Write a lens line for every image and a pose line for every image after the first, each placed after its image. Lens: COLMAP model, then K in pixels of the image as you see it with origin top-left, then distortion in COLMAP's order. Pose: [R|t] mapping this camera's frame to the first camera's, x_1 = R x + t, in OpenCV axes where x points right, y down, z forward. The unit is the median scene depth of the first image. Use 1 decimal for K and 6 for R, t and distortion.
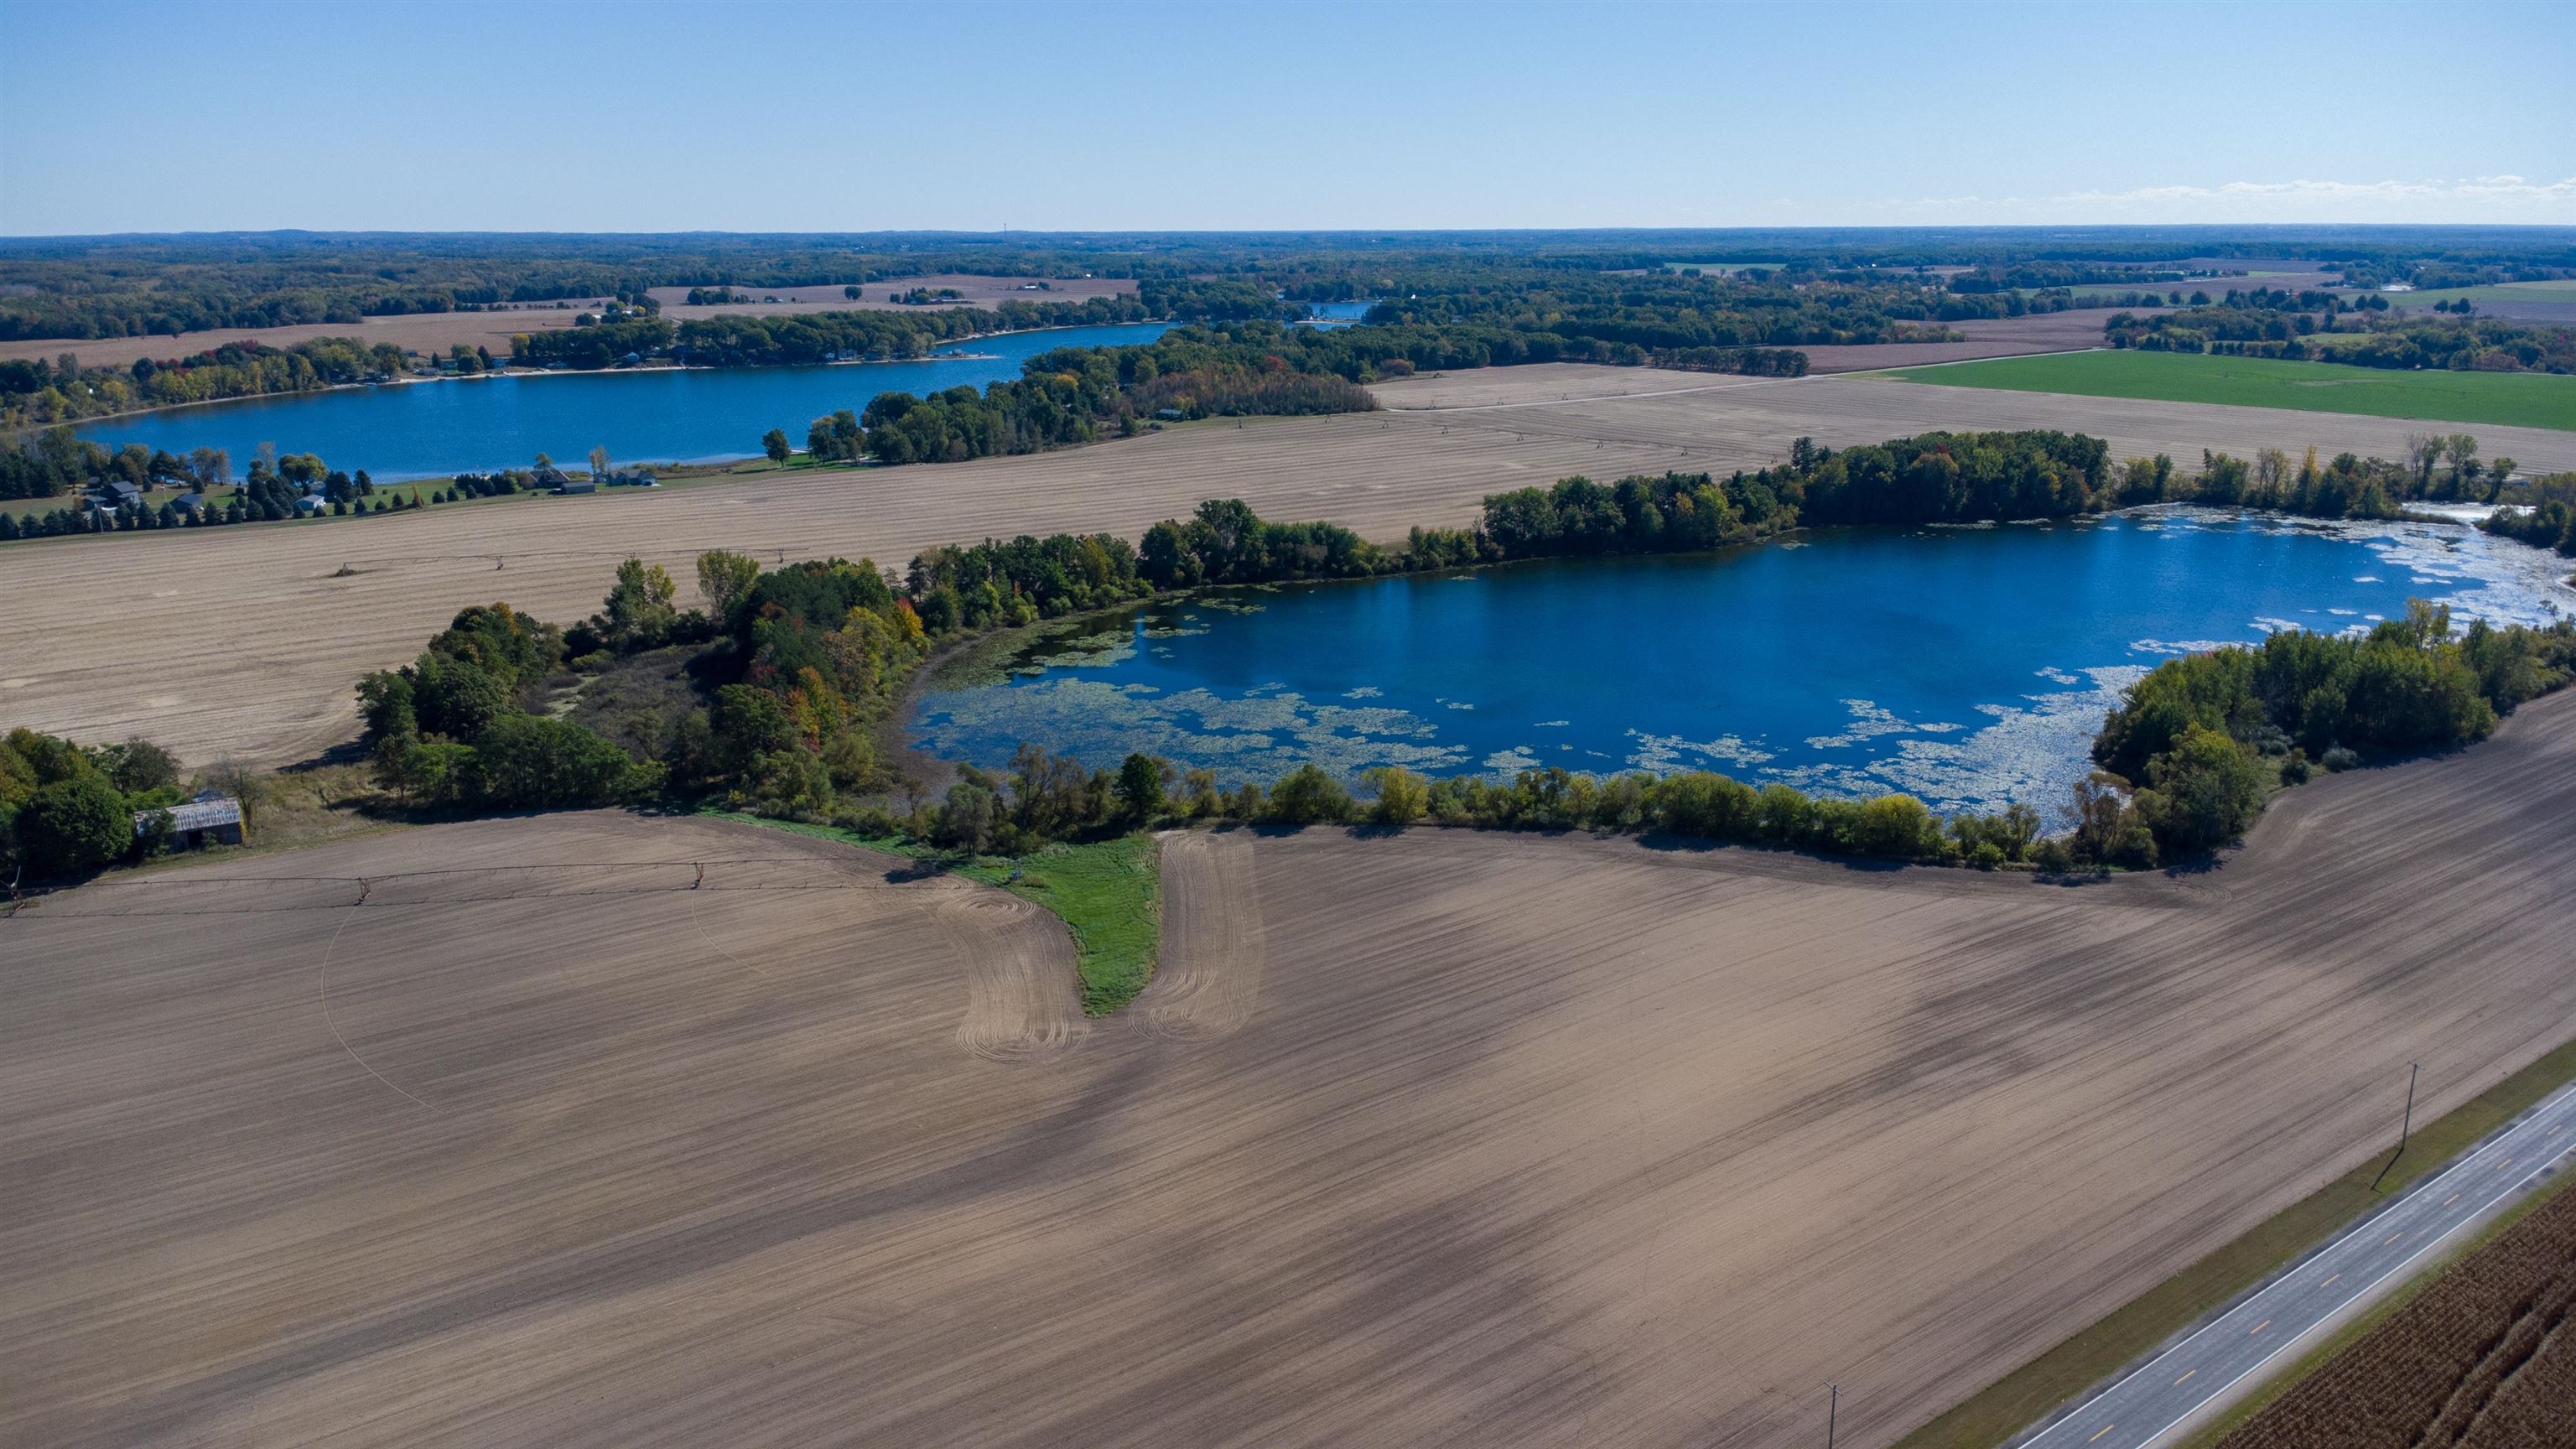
lens RADIAL K [[1860.7, 0, 1284.6], [0, 1860.7, 708.9], [0, 0, 1]] dist [0.038386, -0.049886]
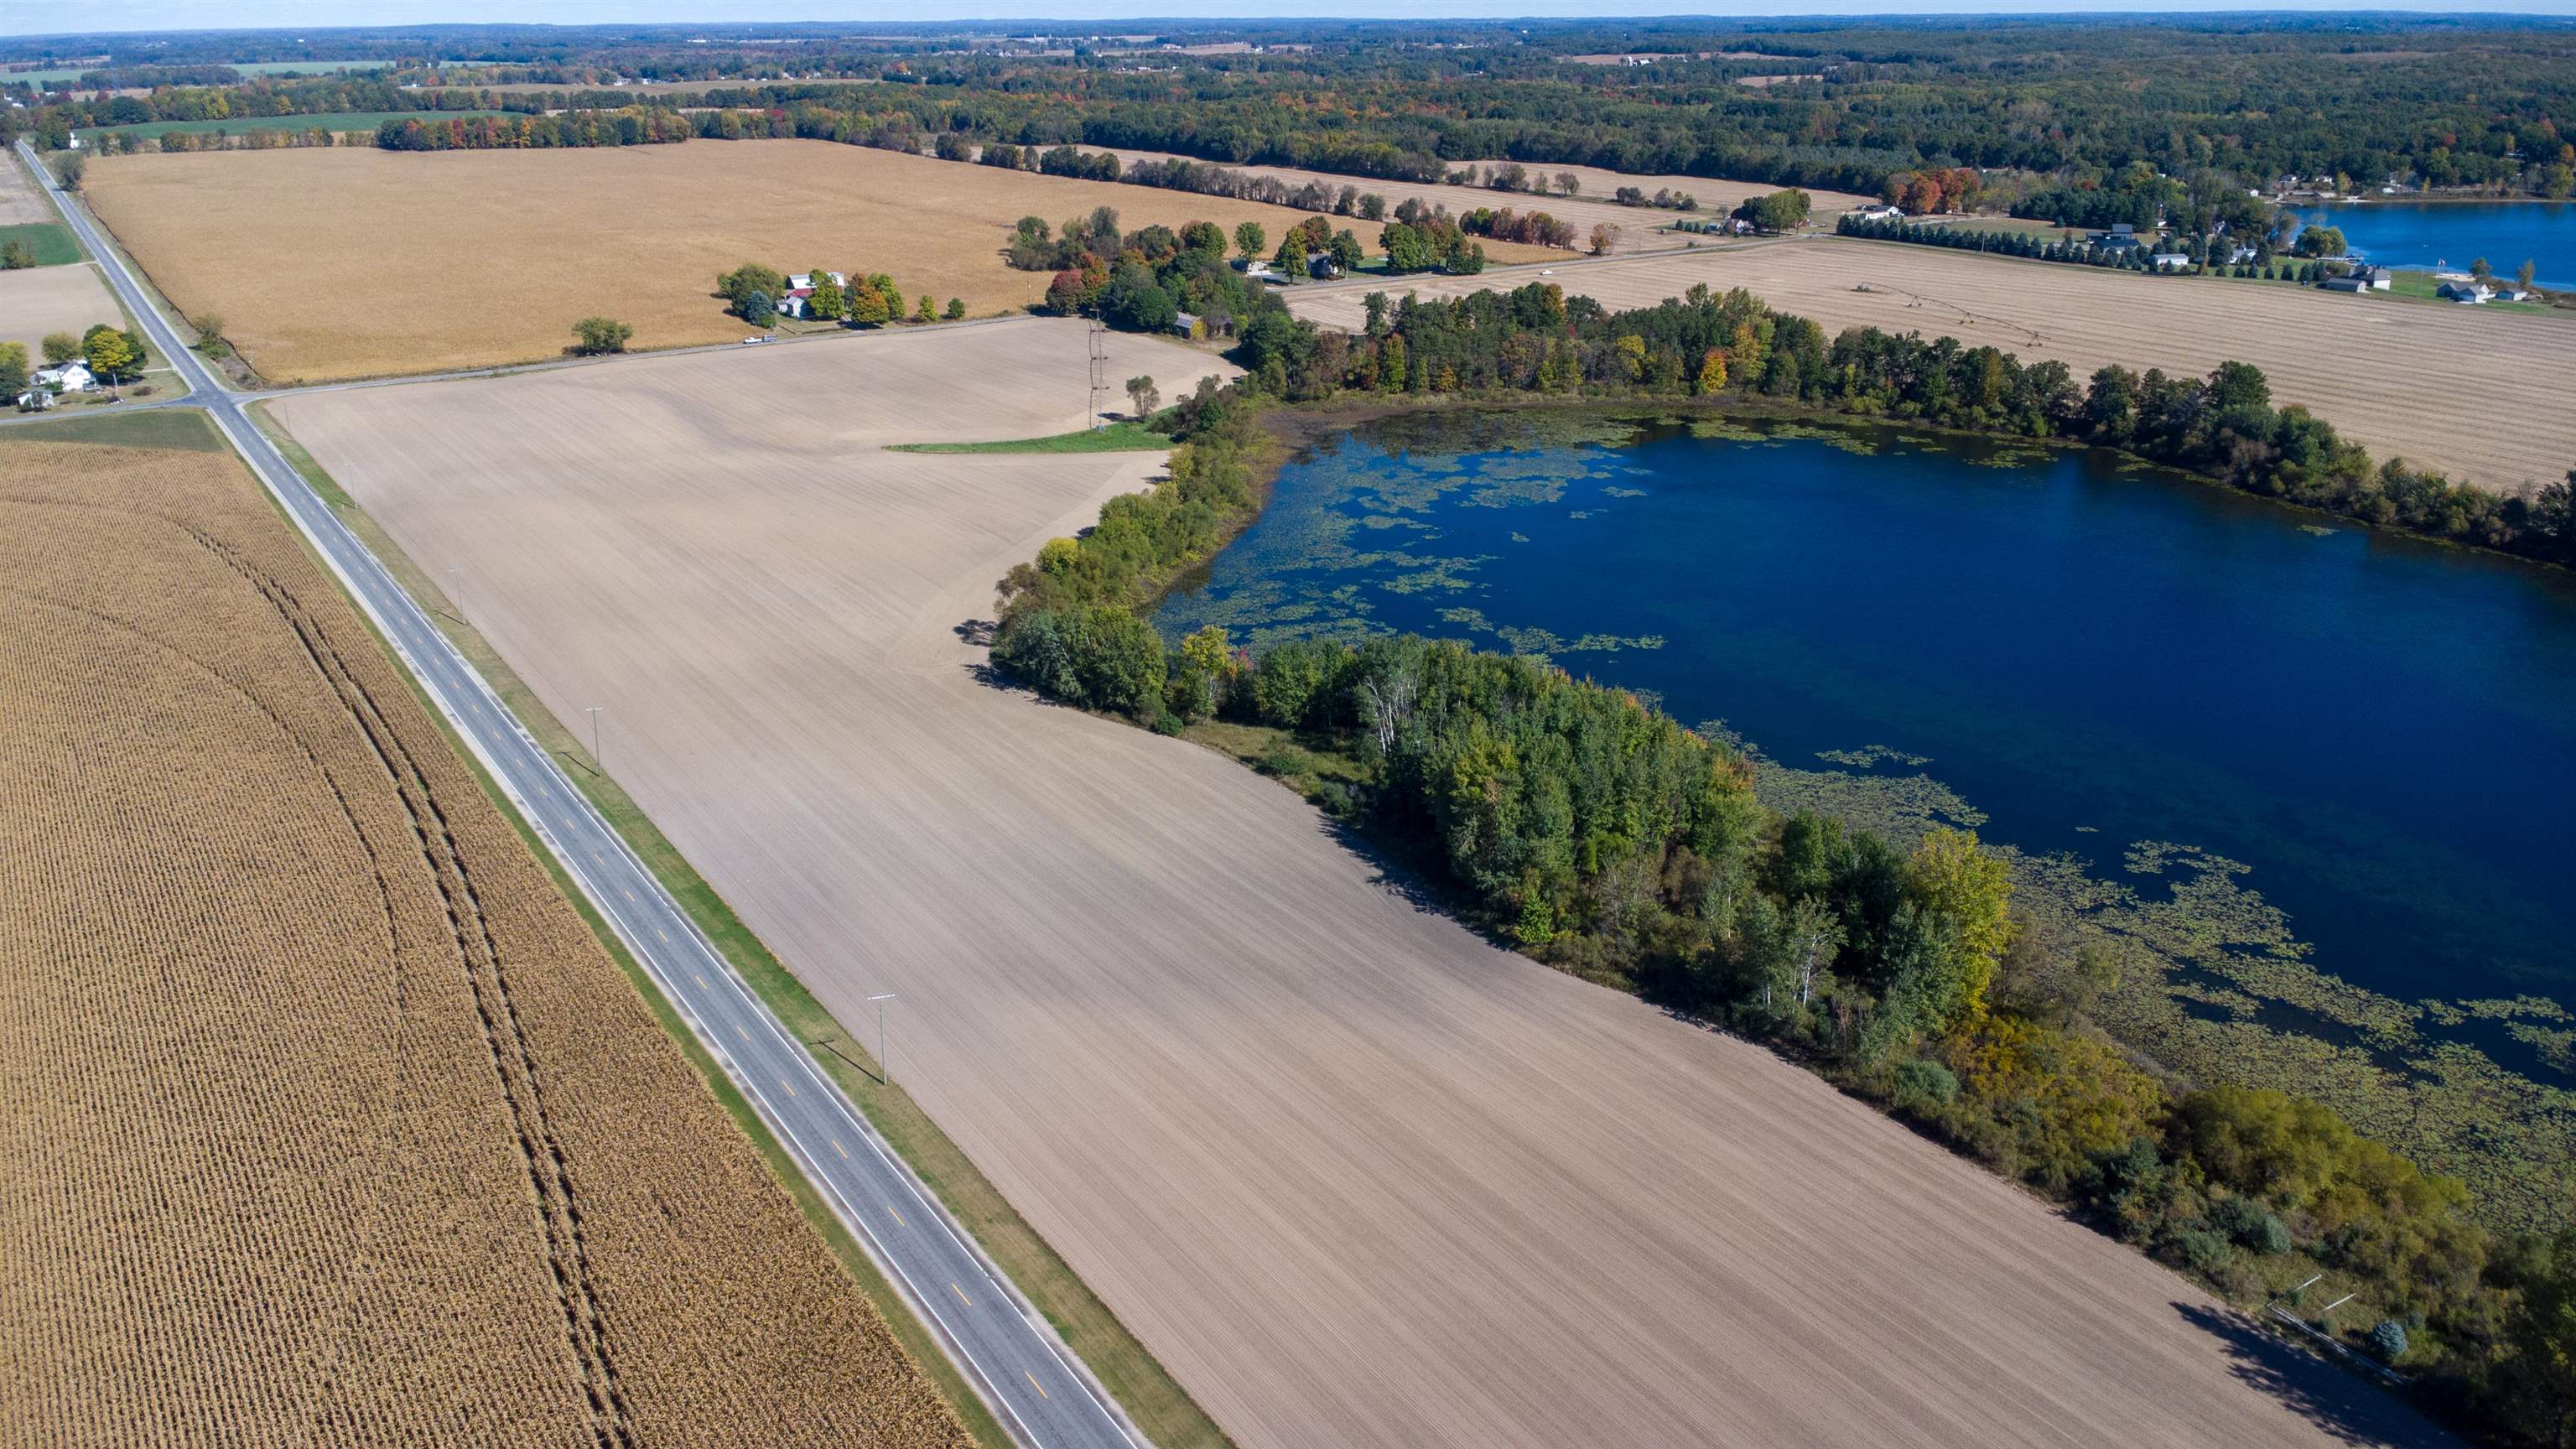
lens RADIAL K [[1860.7, 0, 1288.1], [0, 1860.7, 717.1], [0, 0, 1]] dist [0.038386, -0.049886]
pose [[-0.023708, 0.358023, -0.933412, 0.674859], [-0.246359, 0.902788, 0.352535, -0.137383], [0.968889, 0.238312, 0.066799, 0.513864]]
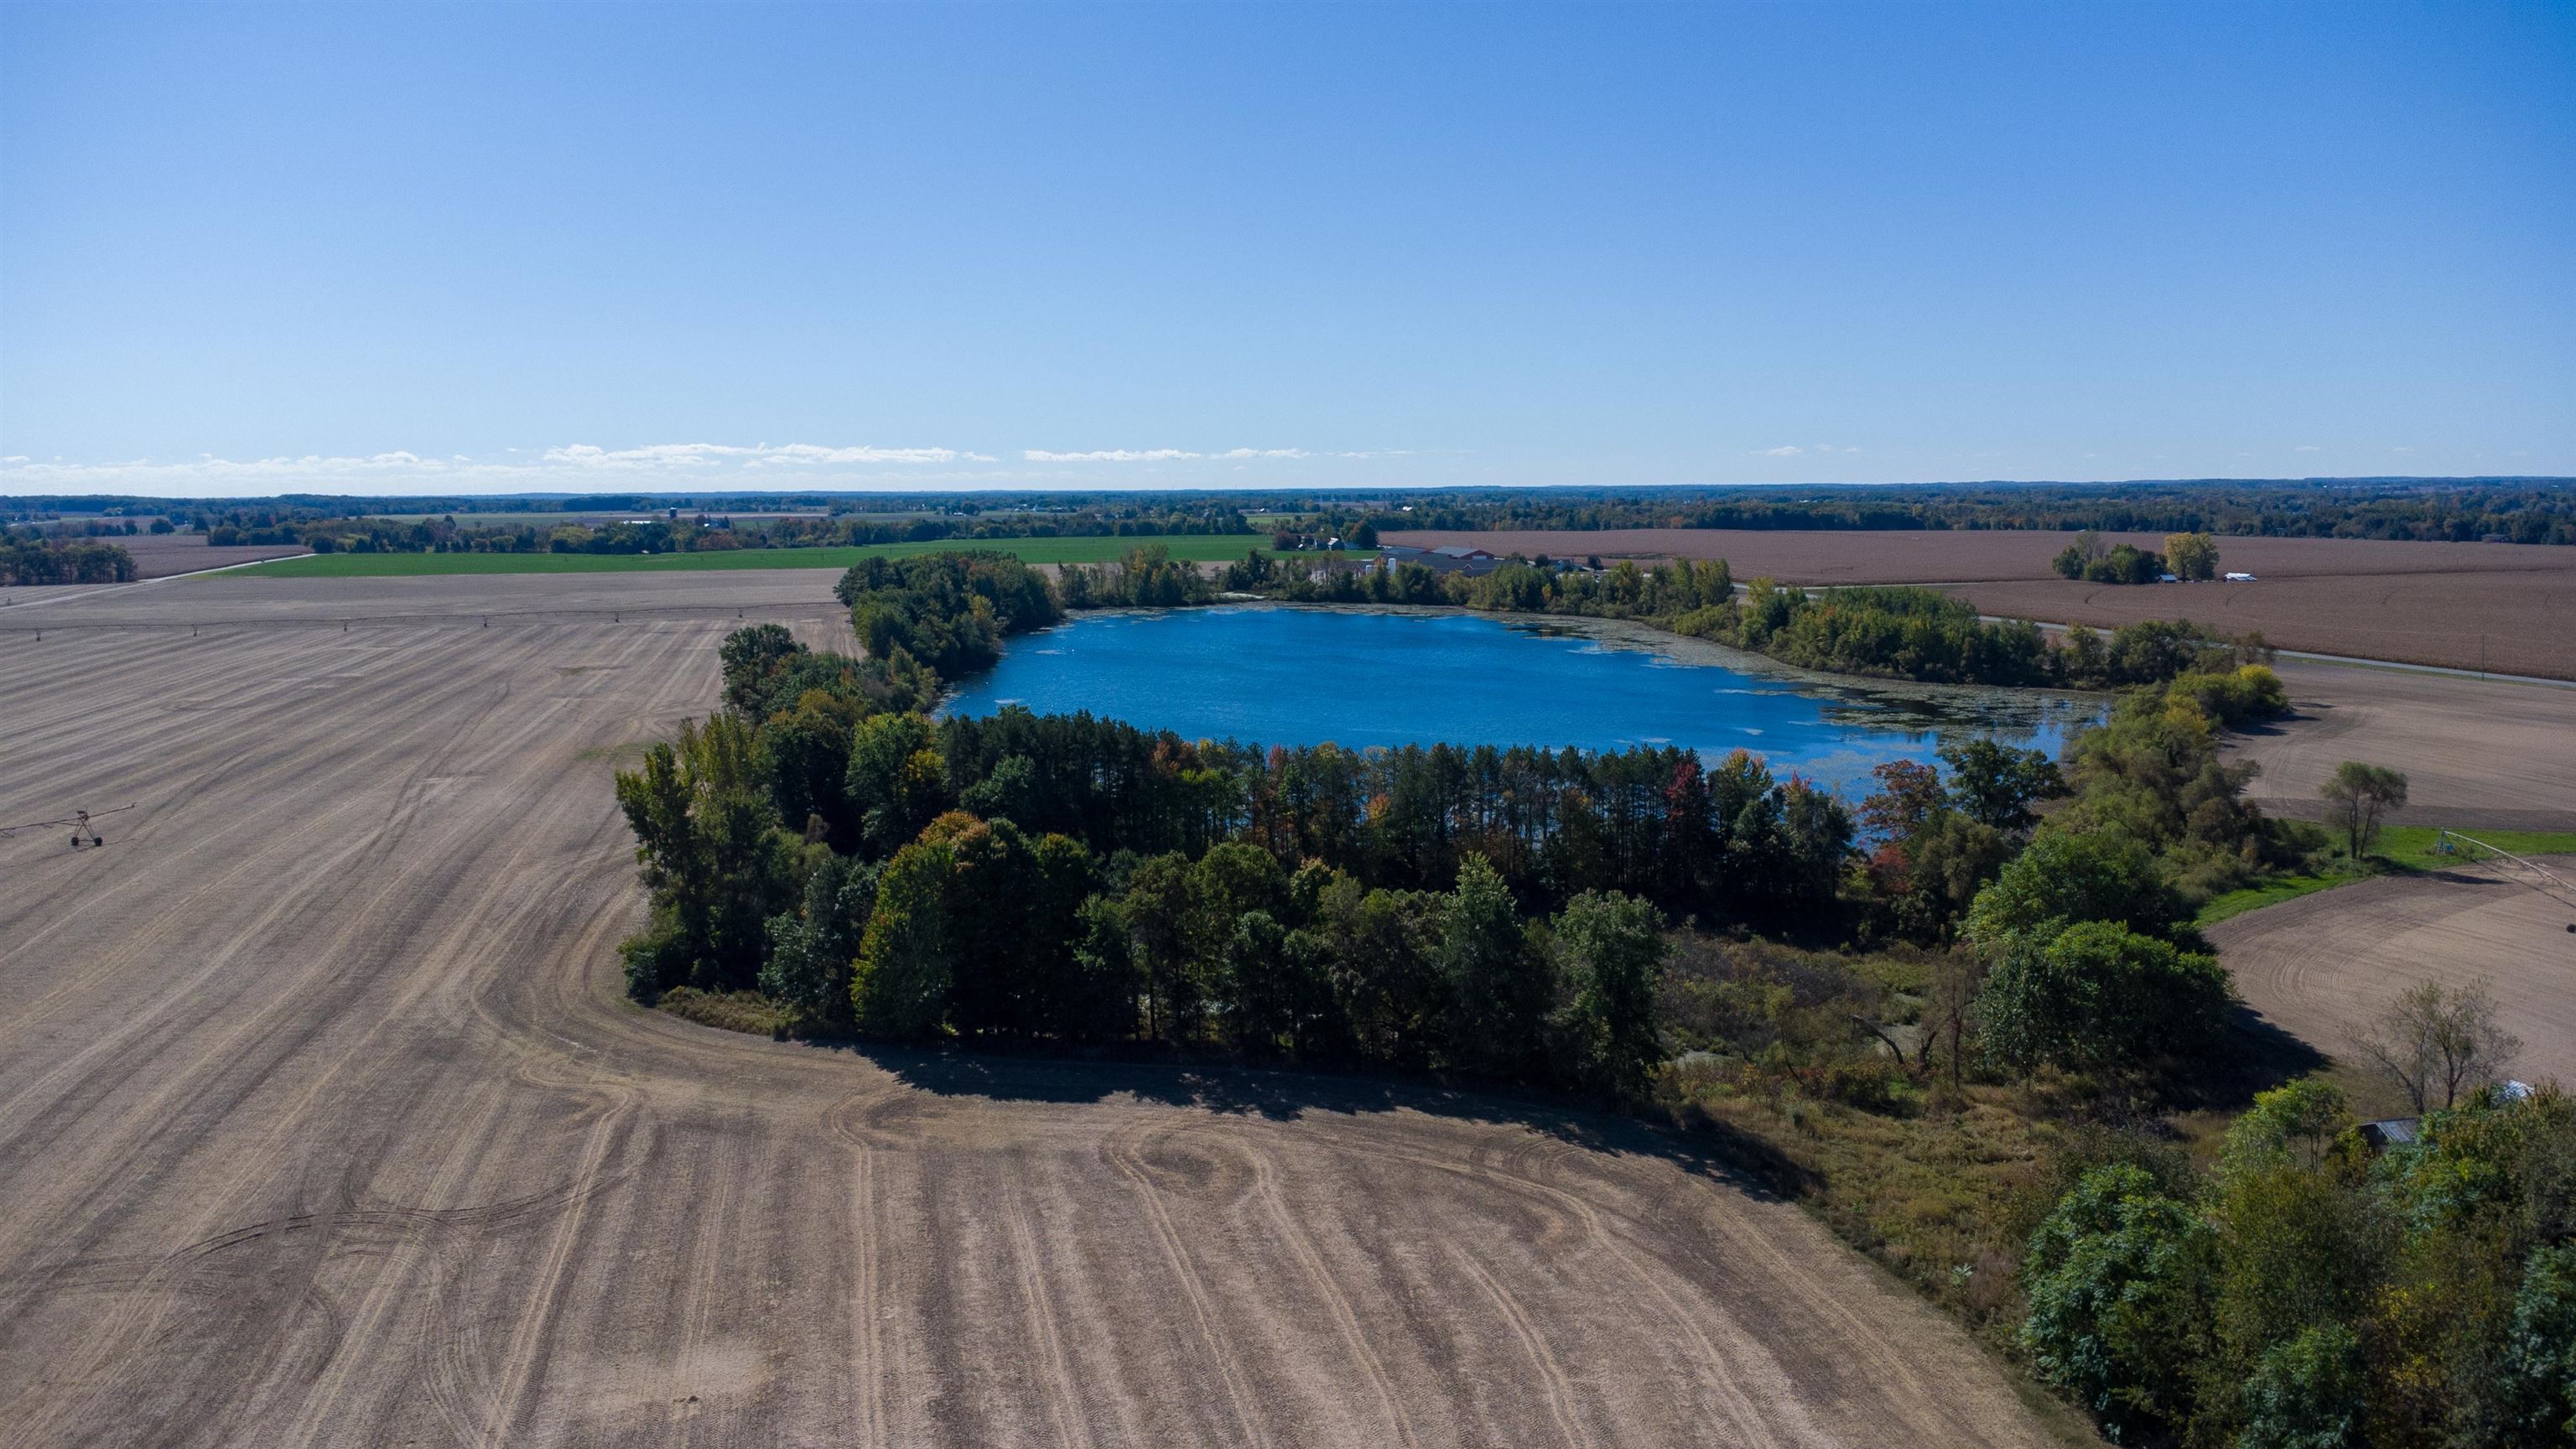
lens RADIAL K [[1860.7, 0, 1288.6], [0, 1860.7, 727.4], [0, 0, 1]] dist [0.038386, -0.049886]
pose [[0.387369, -0.118291, 0.914304, -0.481512], [0.239620, 0.970569, 0.024049, -0.043455], [-0.890240, 0.209770, 0.404314, 0.508951]]
